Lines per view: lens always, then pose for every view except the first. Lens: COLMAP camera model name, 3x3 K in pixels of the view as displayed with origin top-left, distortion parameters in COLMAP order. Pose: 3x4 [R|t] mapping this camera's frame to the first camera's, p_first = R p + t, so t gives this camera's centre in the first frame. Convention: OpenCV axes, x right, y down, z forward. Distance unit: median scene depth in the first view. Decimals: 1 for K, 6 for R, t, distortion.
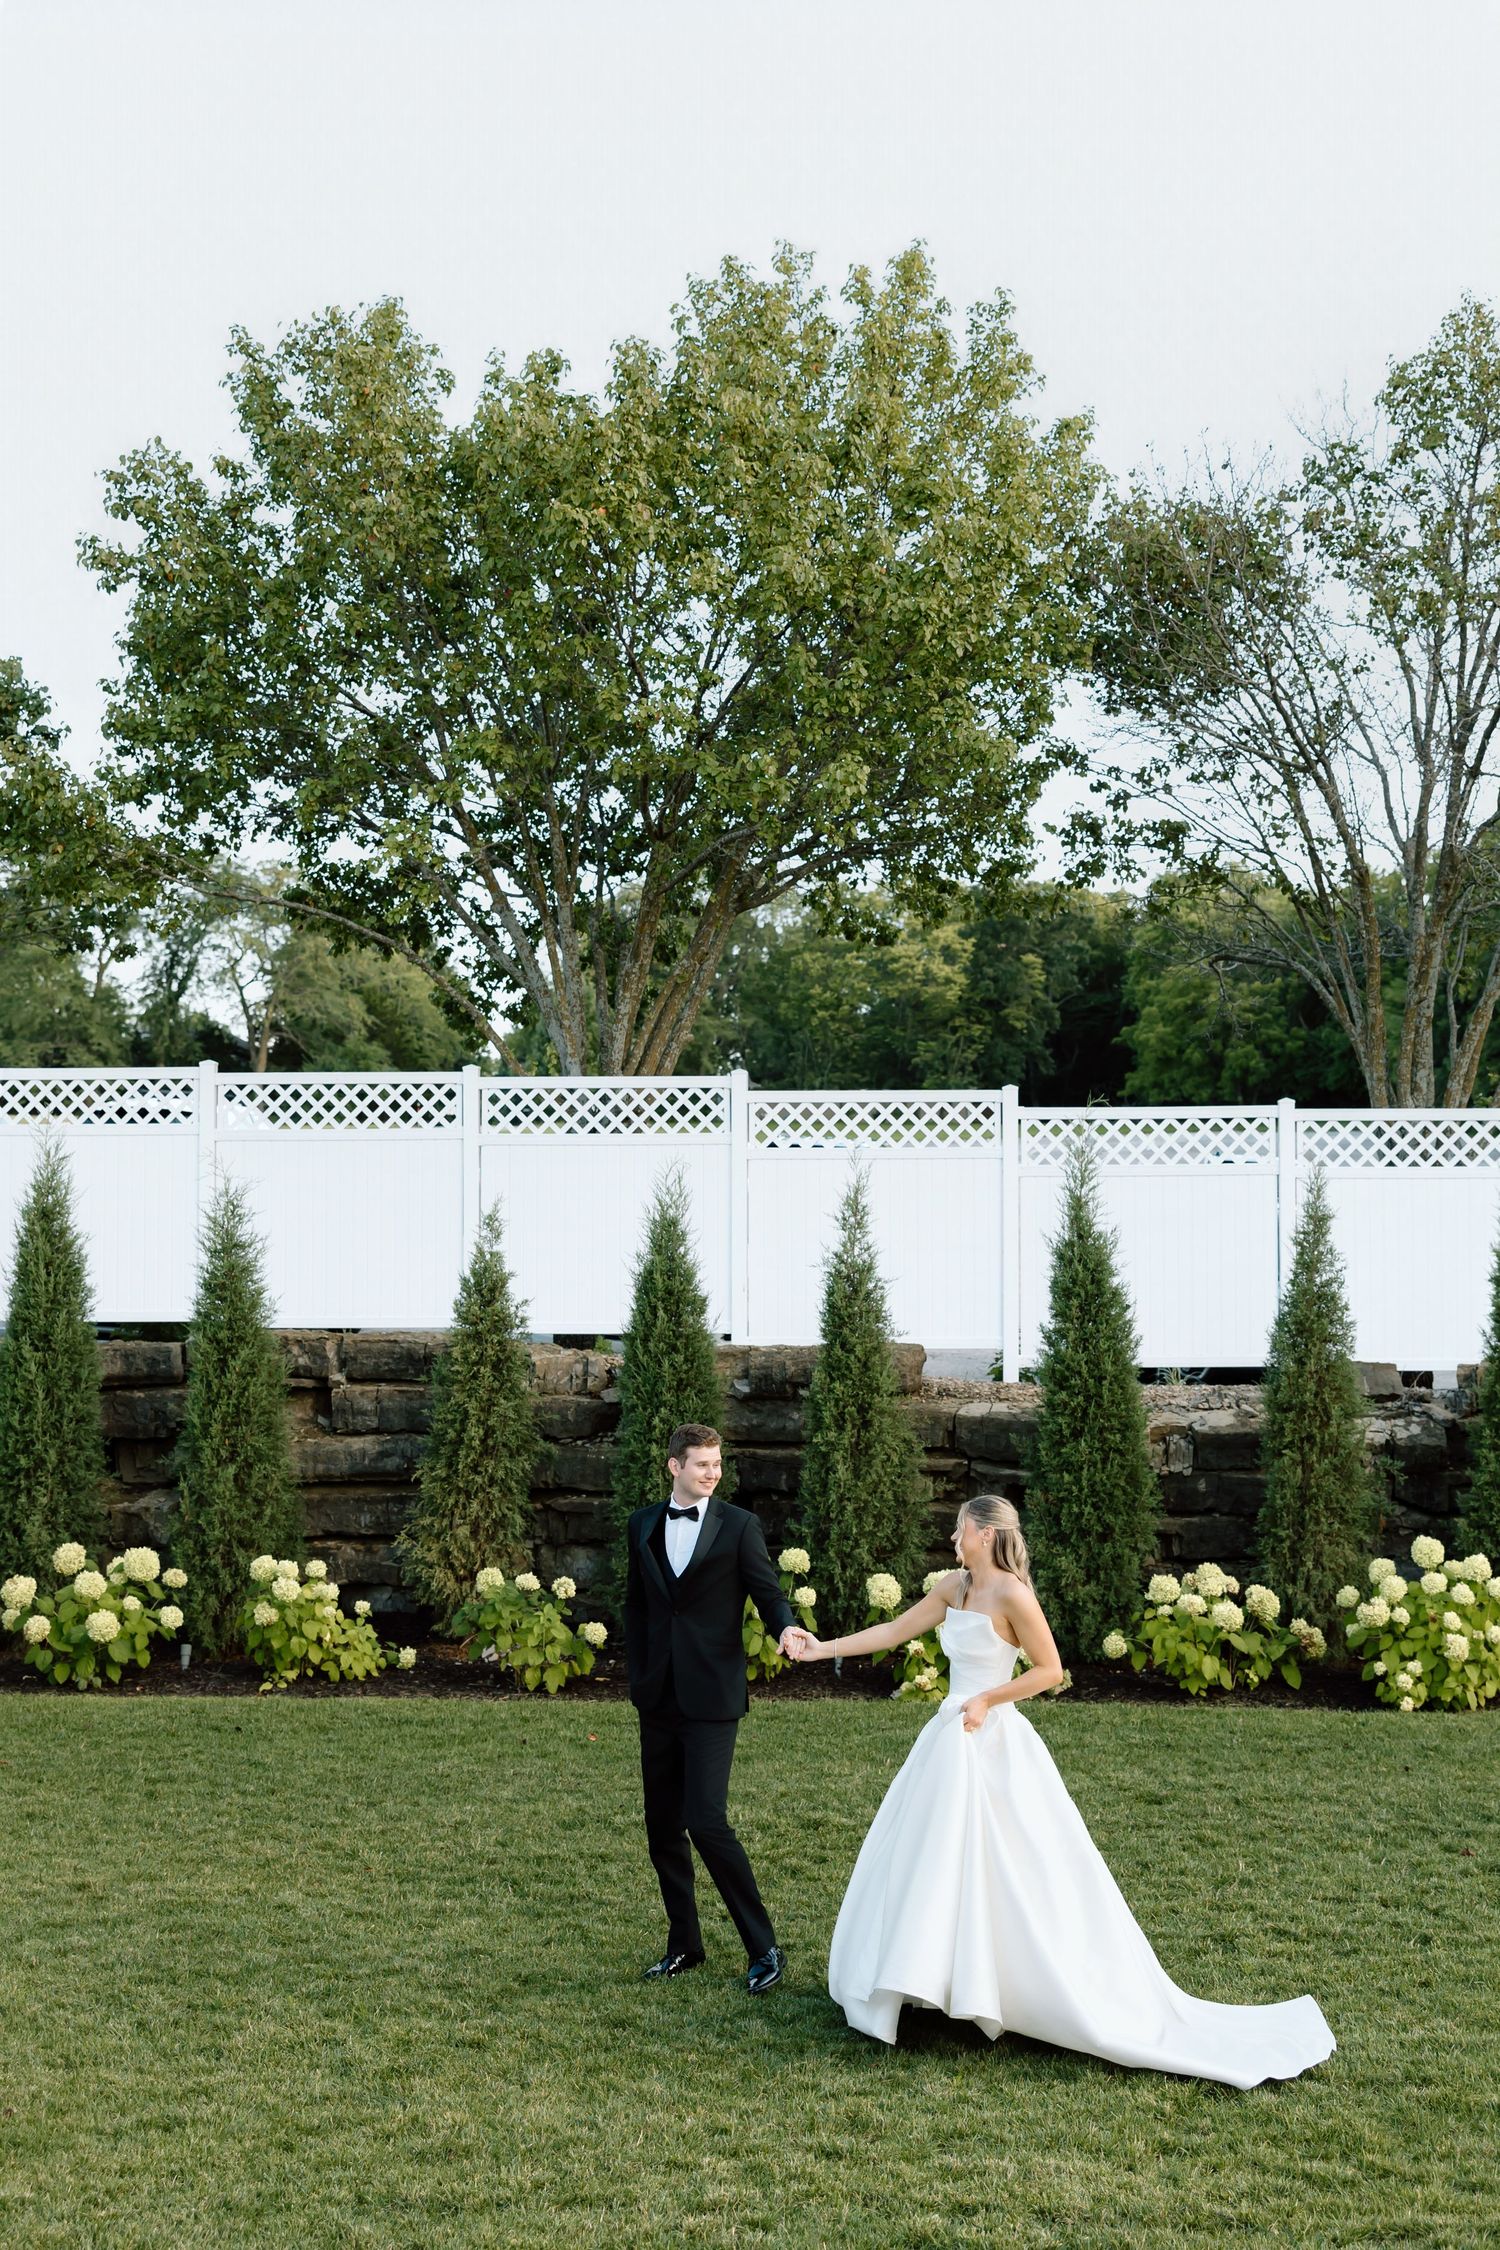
lens RADIAL K [[3022.2, 0, 839.0], [0, 3022.2, 1029.3], [0, 0, 1]] dist [0.001152, 0.000000]
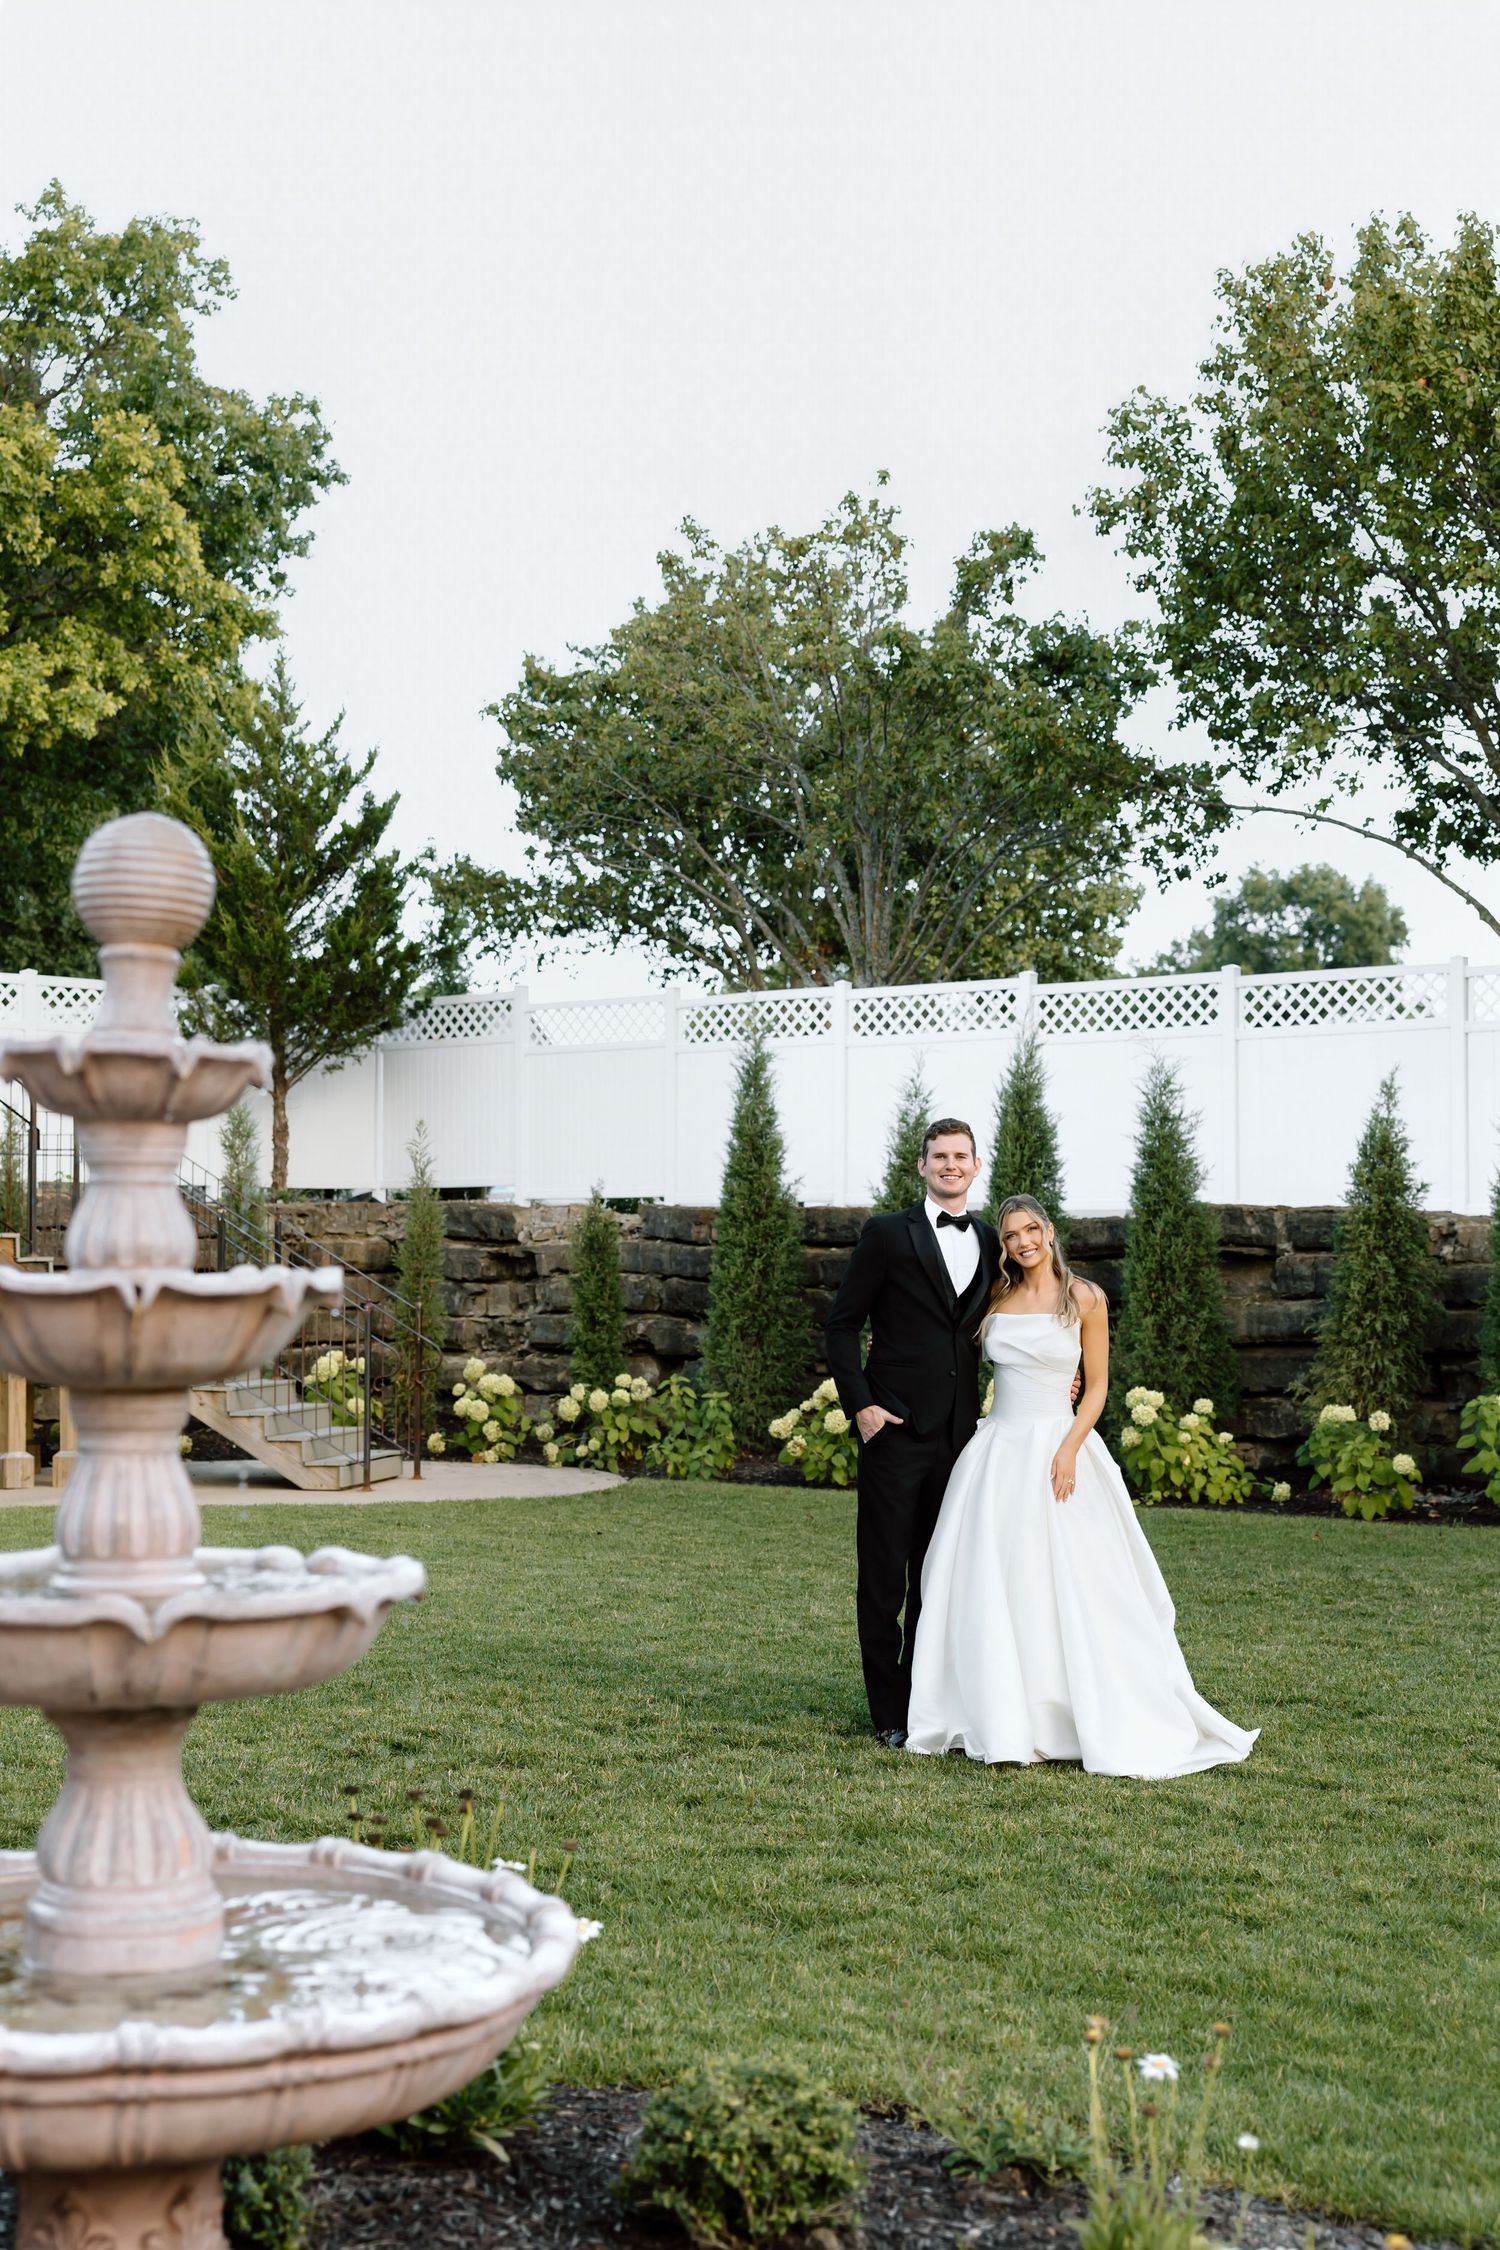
lens RADIAL K [[3155.8, 0, 695.4], [0, 3155.8, 1197.6], [0, 0, 1]] dist [-0.008888, 0.000000]
pose [[0.799254, -0.011107, -0.600891, 0.356911], [0.027481, 0.999459, 0.018079, 0.077318], [0.600365, -0.030963, 0.799127, -0.009778]]
